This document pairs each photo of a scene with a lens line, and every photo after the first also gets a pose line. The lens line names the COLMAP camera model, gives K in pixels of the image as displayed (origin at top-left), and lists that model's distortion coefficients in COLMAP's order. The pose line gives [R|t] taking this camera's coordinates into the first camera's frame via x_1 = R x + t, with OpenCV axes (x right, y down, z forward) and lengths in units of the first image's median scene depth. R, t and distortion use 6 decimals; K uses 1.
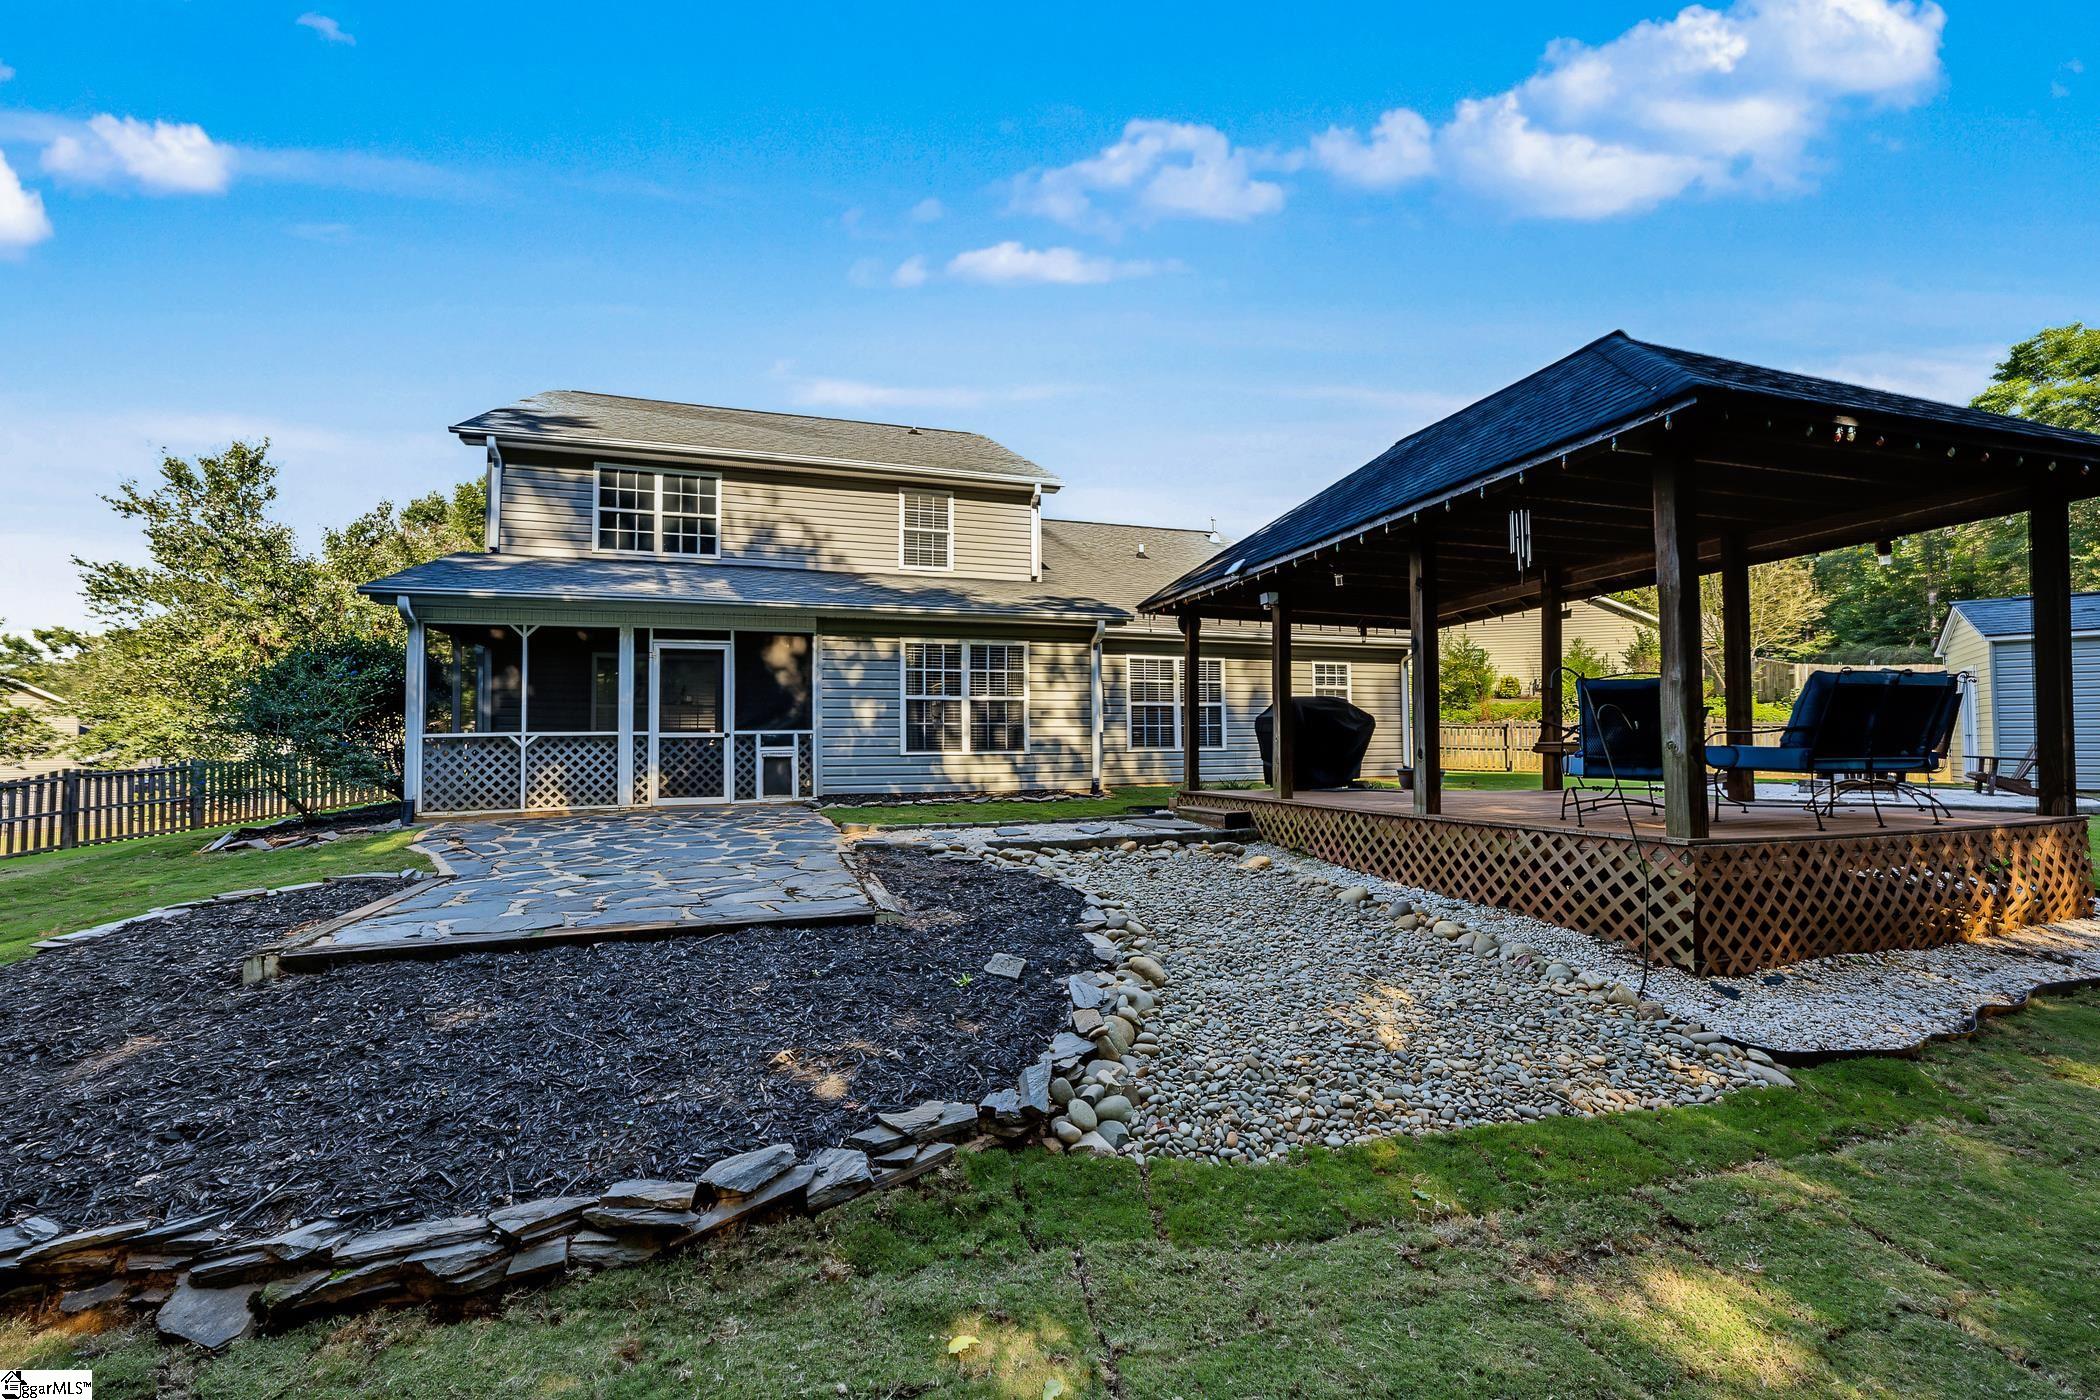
lens RADIAL K [[863.8, 0, 1024.6], [0, 863.8, 717.1], [0, 0, 1]] dist [0.023136, -0.000246]
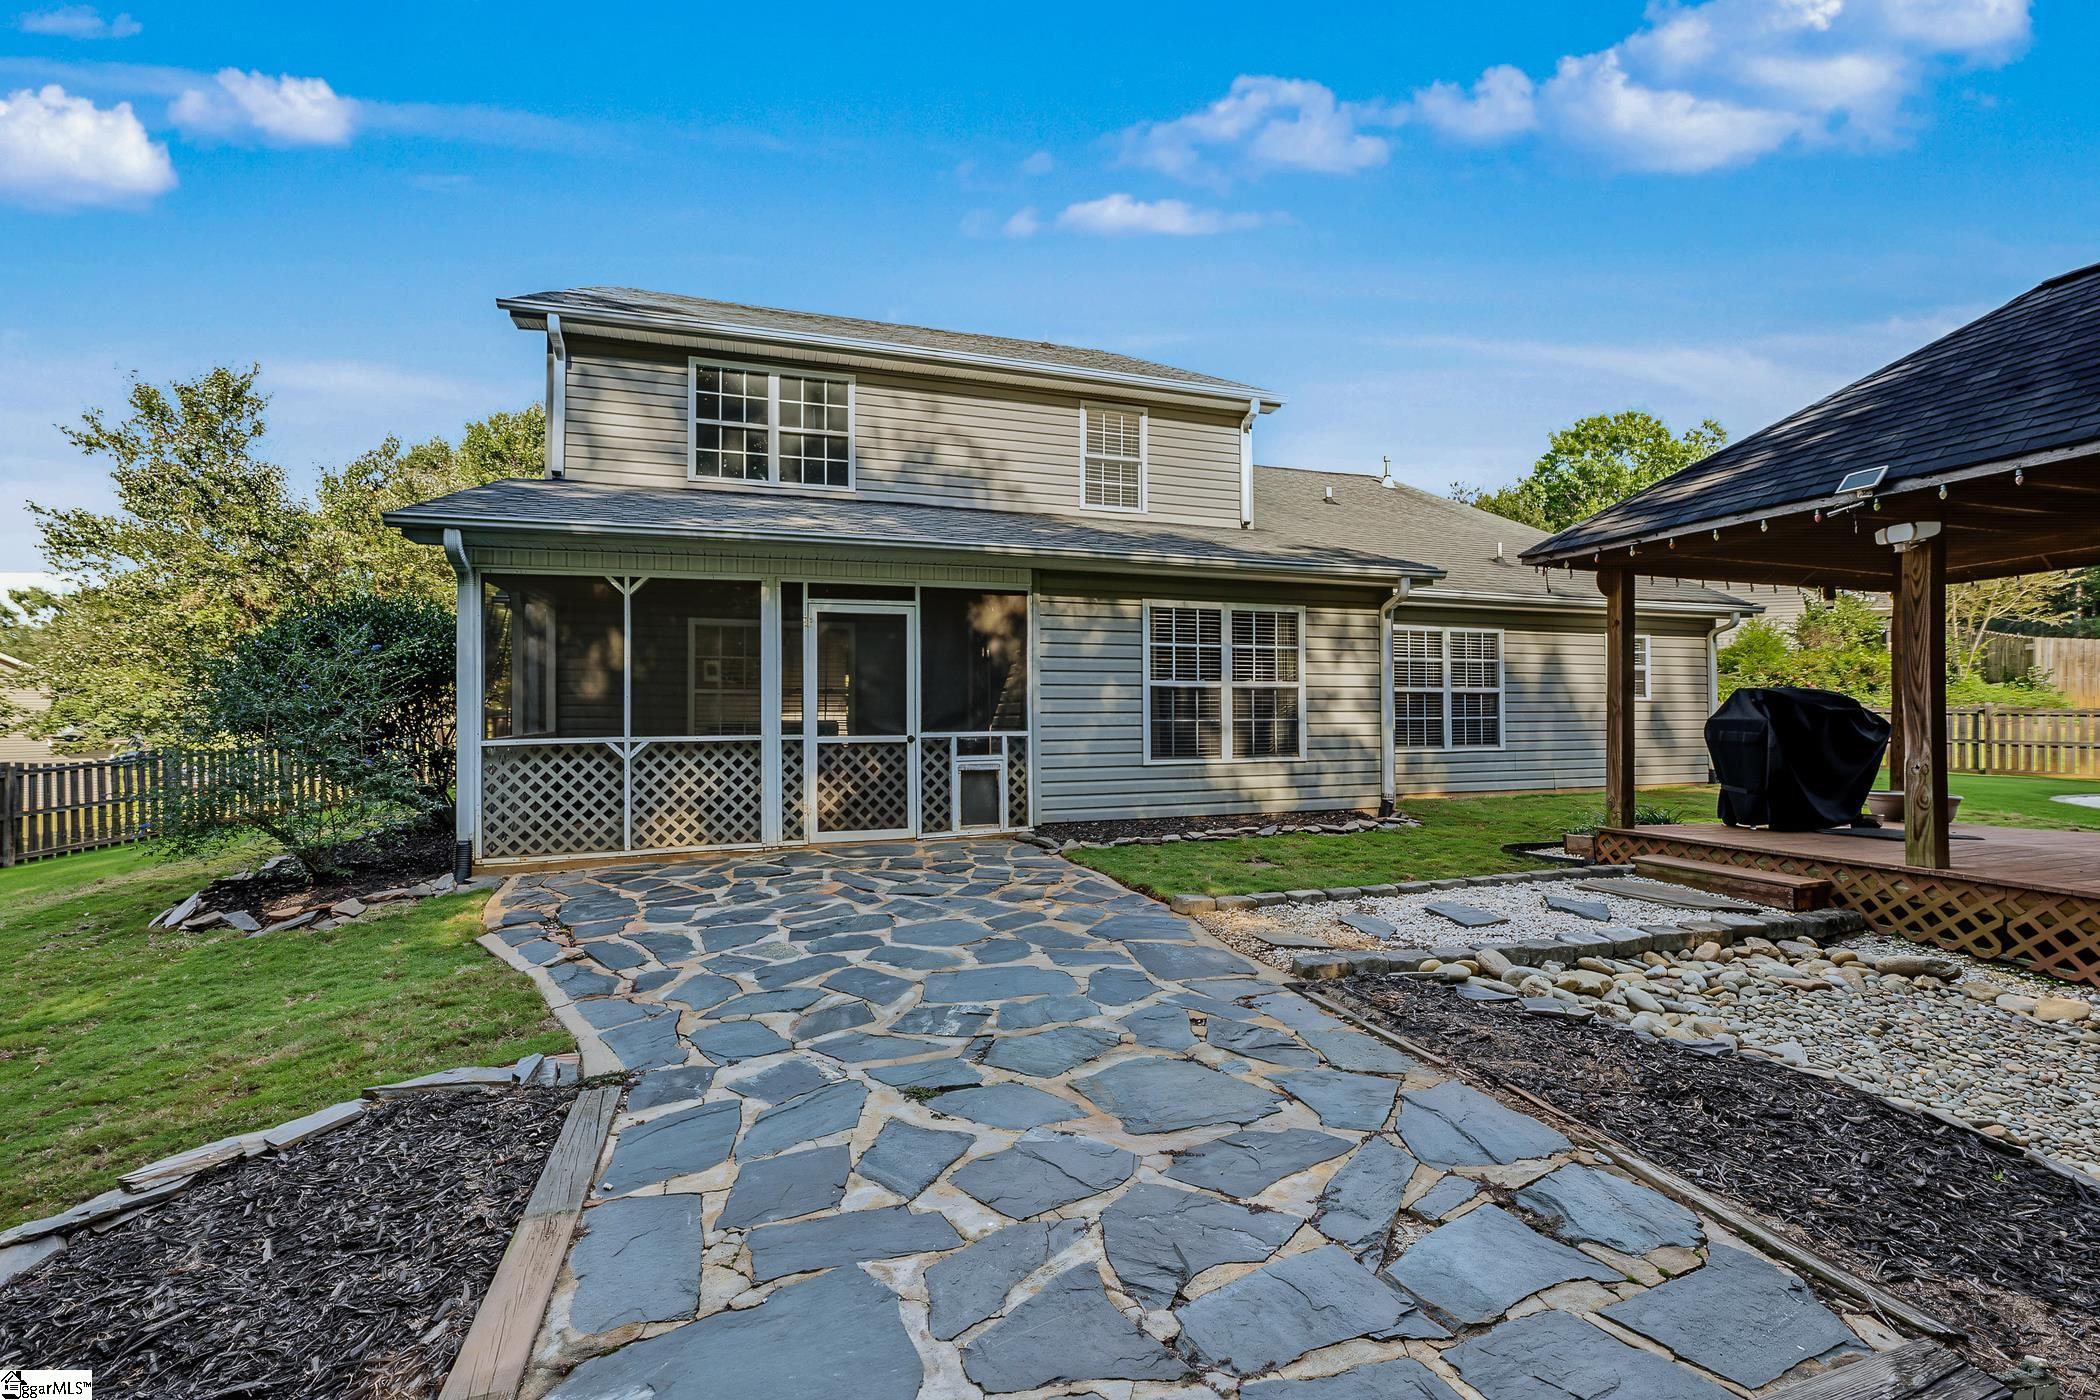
lens RADIAL K [[879.5, 0, 1044.9], [0, 879.5, 703.3], [0, 0, 1]] dist [-0.002457, 0.000436]
pose [[0.999822, 0.004201, 0.018388, -0.205404], [-0.004572, 0.999786, 0.020158, -0.018077], [-0.018300, -0.020239, 0.999628, 0.247299]]
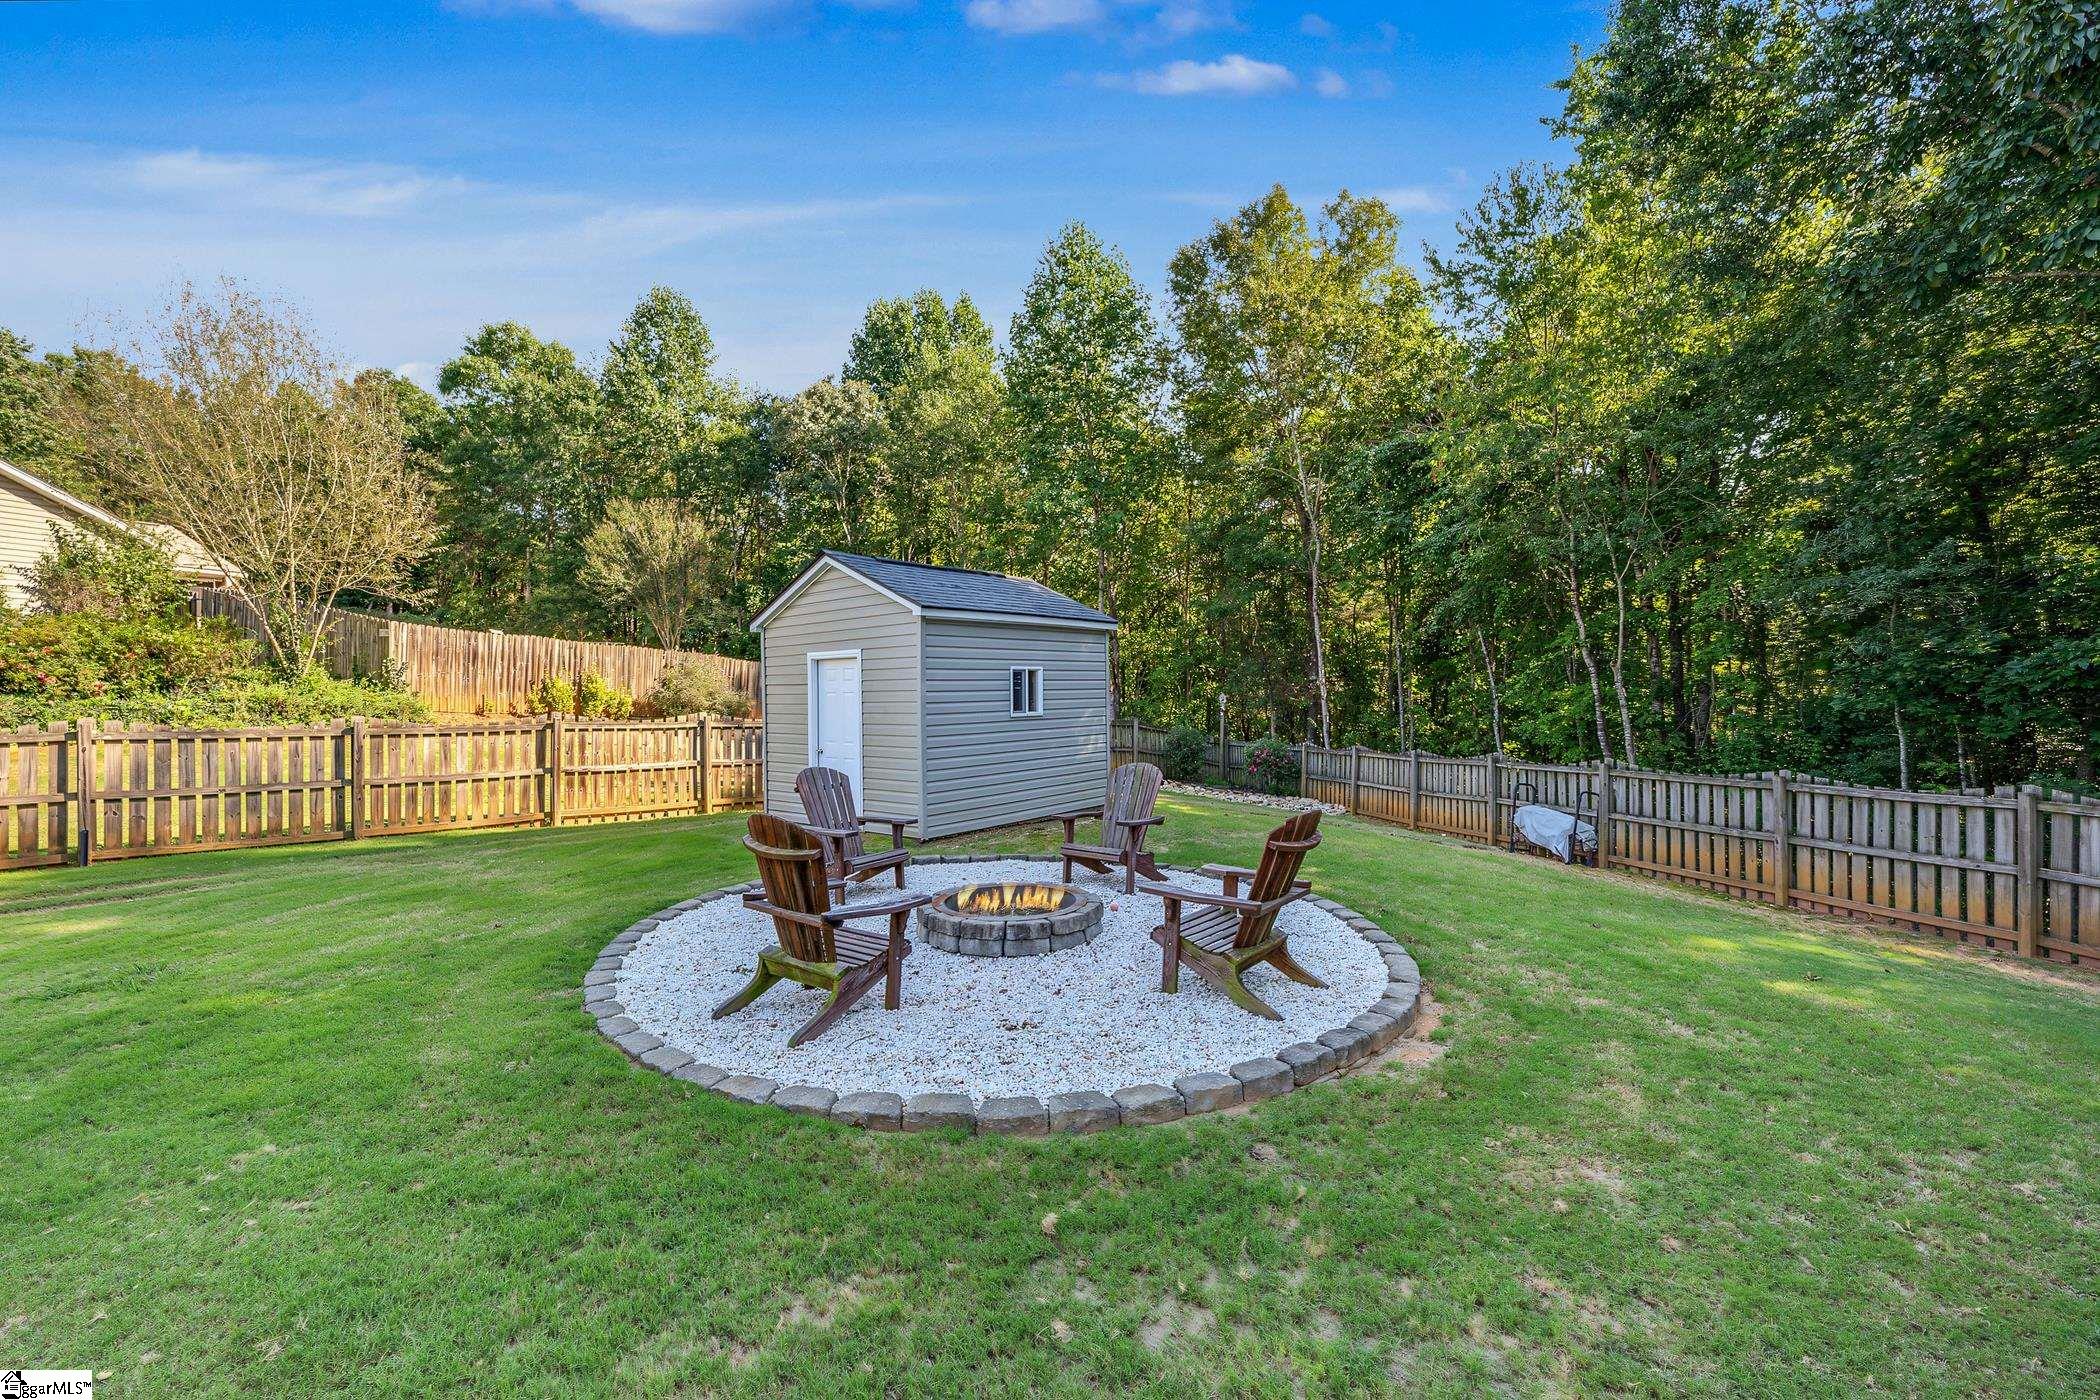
lens RADIAL K [[848.2, 0, 1047.4], [0, 848.2, 693.4], [0, 0, 1]] dist [-0.001280, -0.000044]
pose [[0.008972, 0.000847, 0.999959, 0.502894], [-0.021315, 0.999773, -0.000656, -0.032743], [-0.999733, -0.021308, 0.008988, 0.934202]]
